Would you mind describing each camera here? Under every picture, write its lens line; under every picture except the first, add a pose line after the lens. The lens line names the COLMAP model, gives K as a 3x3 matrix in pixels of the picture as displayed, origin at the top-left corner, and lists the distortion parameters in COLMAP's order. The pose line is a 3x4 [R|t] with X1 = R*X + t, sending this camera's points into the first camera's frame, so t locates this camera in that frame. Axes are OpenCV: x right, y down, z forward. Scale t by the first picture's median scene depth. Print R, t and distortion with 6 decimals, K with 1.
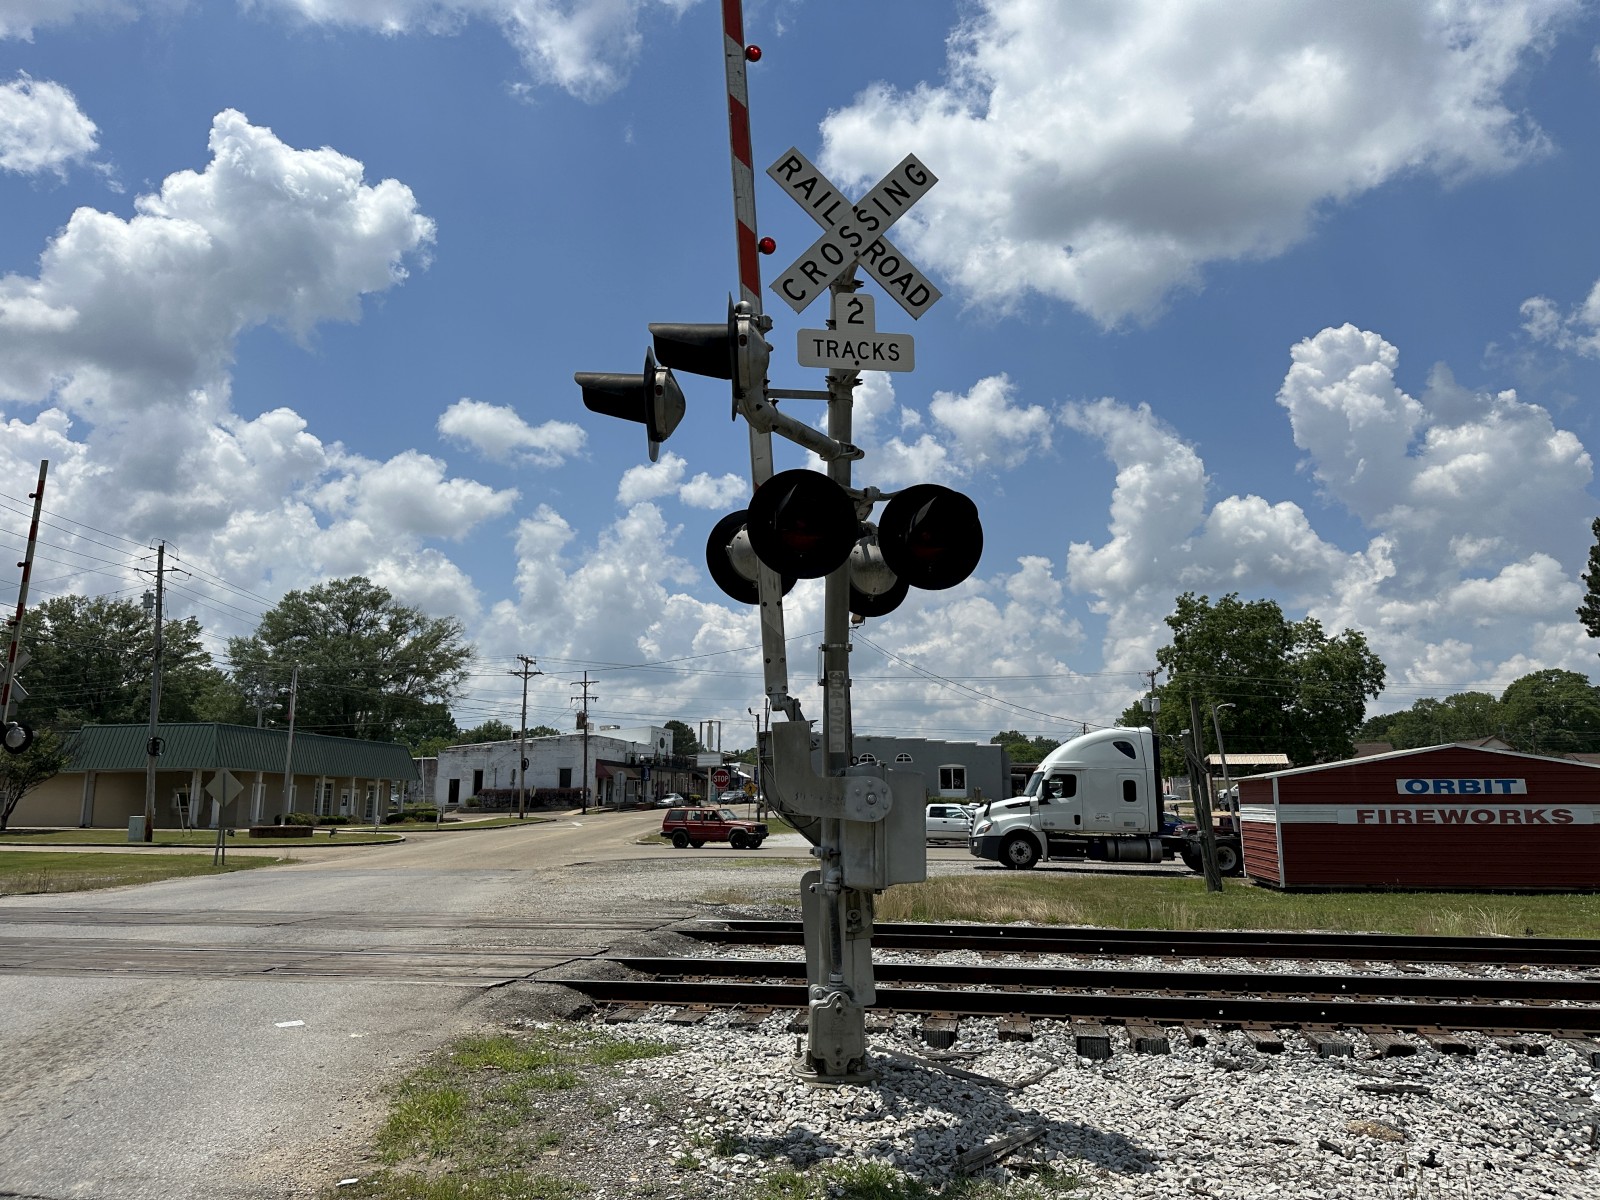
lens RADIAL K [[1143.7, 0, 804.5], [0, 1143.7, 601.3], [0, 0, 1]] dist [0.063508, -0.083923]
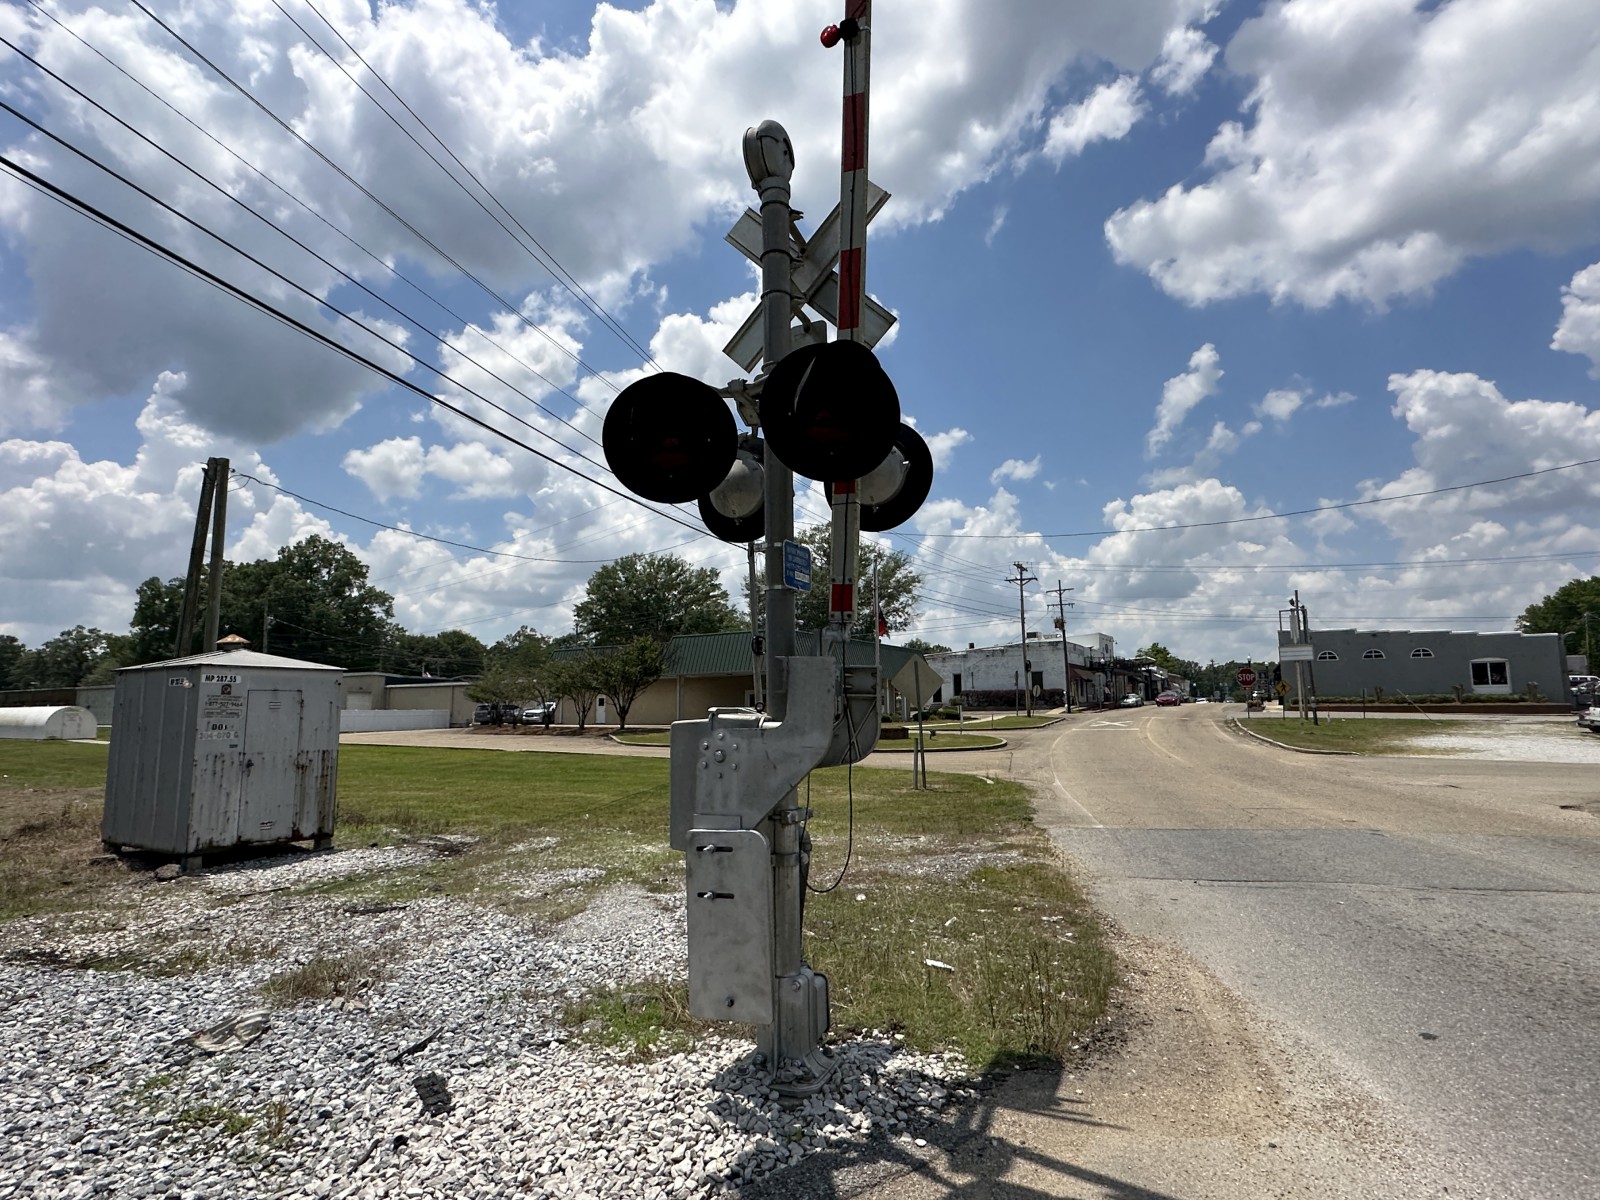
lens RADIAL K [[829.3, 0, 788.9], [0, 829.3, 607.4], [0, 0, 1]] dist [0.003339, -0.000589]
pose [[0.933423, -0.048671, -0.355461, -0.107716], [0.070130, 0.996395, 0.047728, 0.022362], [0.351857, -0.069479, 0.933472, 0.131627]]
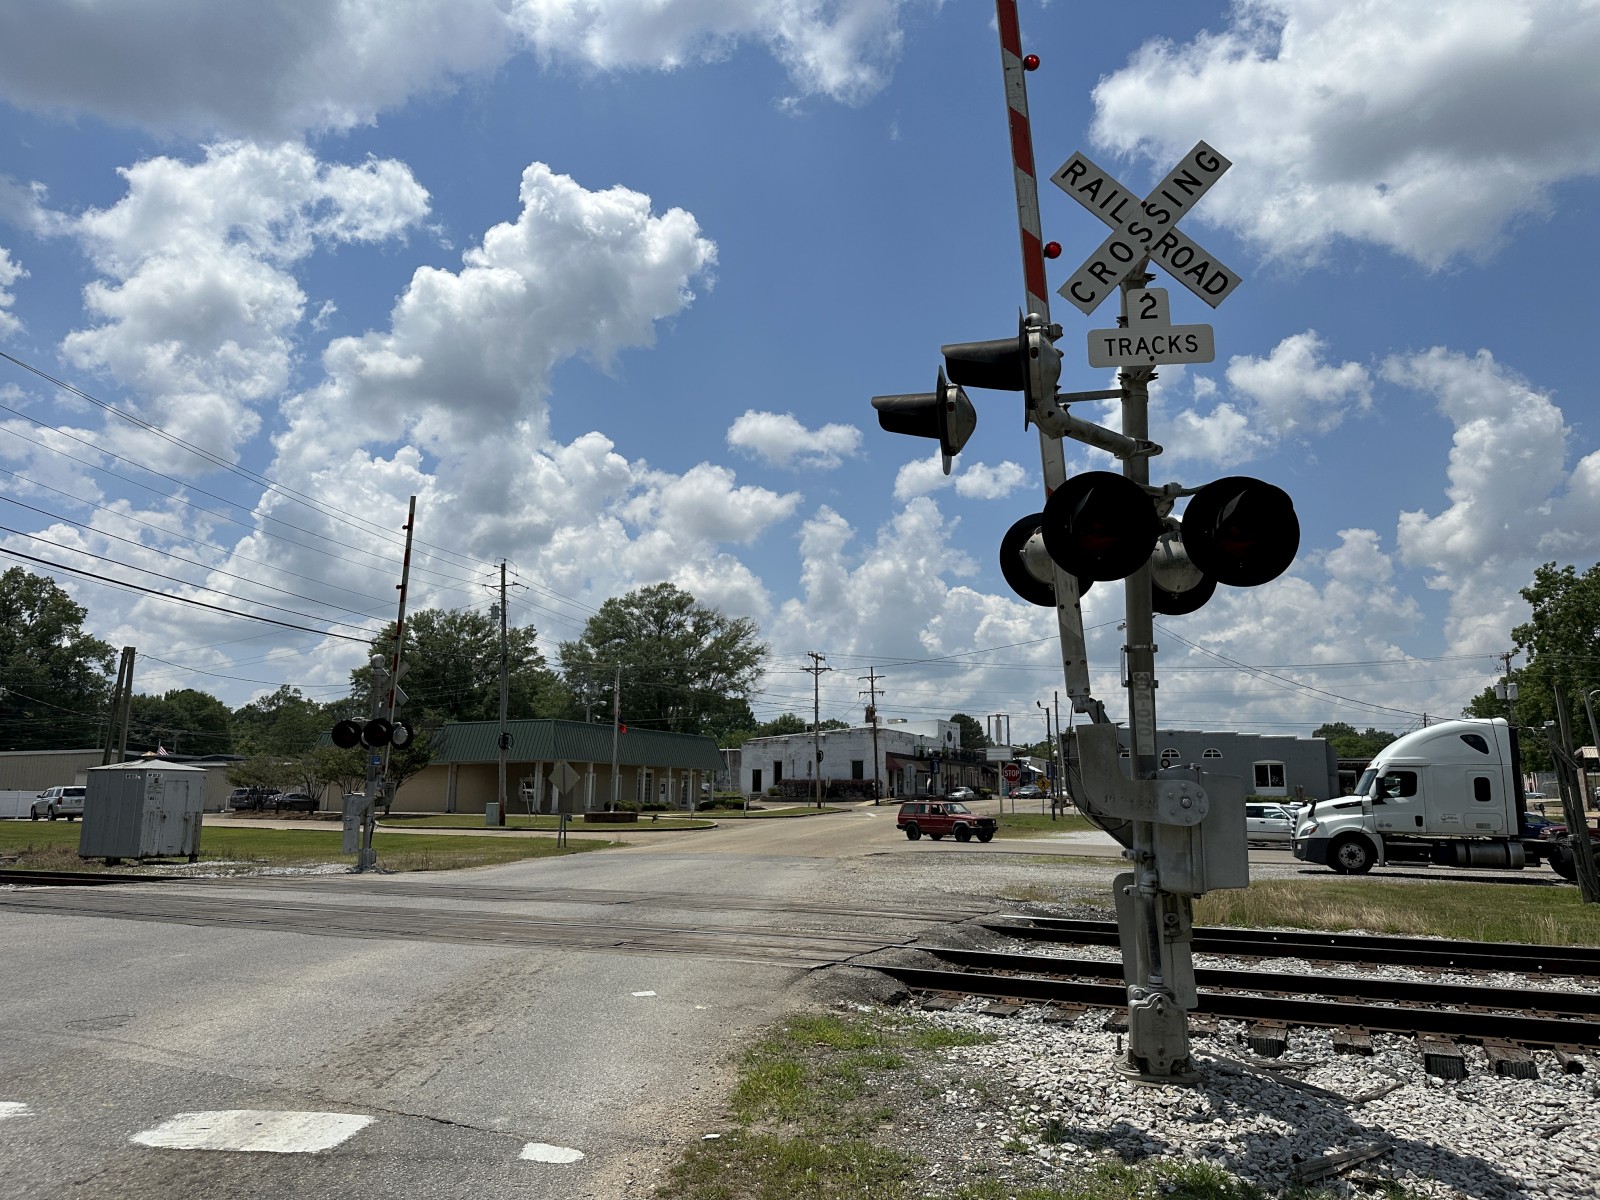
lens RADIAL K [[1143.7, 0, 774.0], [0, 1143.7, 594.6], [0, 0, 1]] dist [0.063508, -0.083923]
pose [[0.963214, -0.037594, -0.266093, -0.001736], [0.037989, 0.999271, -0.003662, -0.002104], [0.266037, -0.006582, 0.963940, -0.007481]]
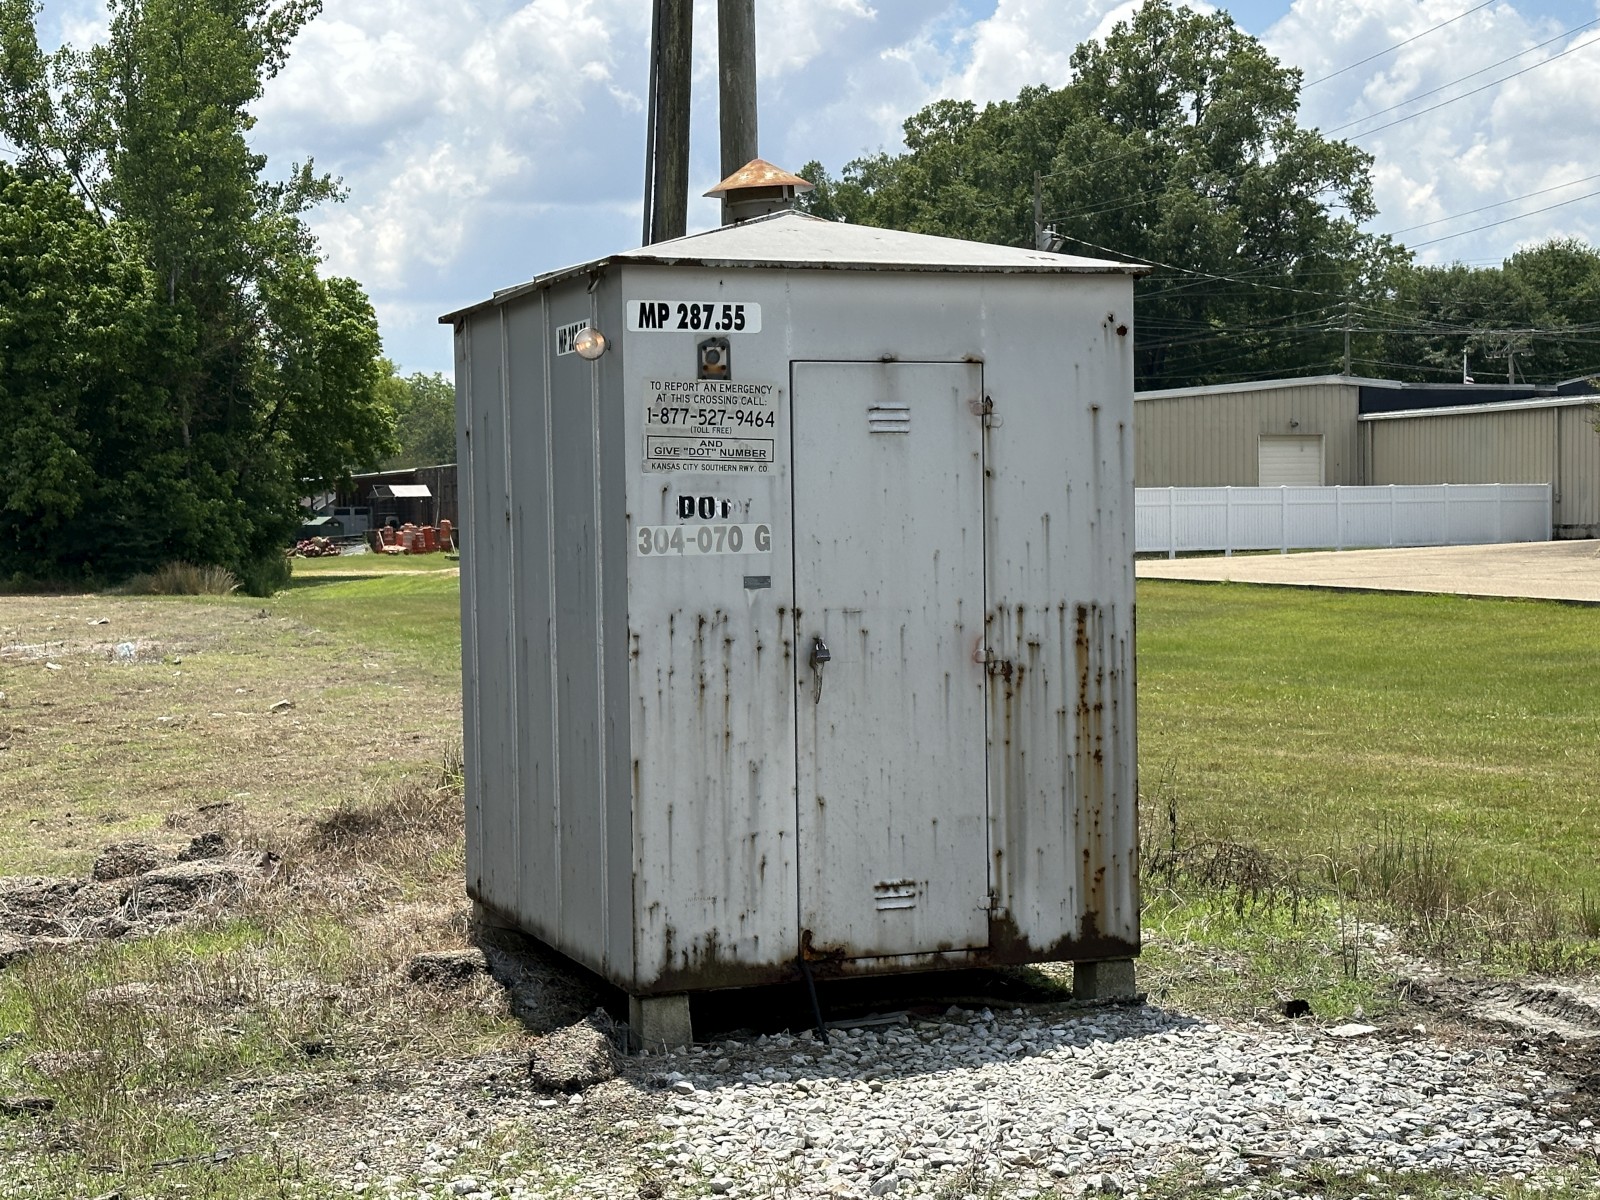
lens RADIAL K [[2521.7, 0, 804.0], [0, 2521.7, 588.0], [0, 0, 1]] dist [0.111809, 0.000000]
pose [[0.509416, 0.020815, -0.860269, -0.133942], [0.170075, 0.977552, 0.124364, 0.028584], [0.843546, -0.209663, 0.494440, 0.157751]]
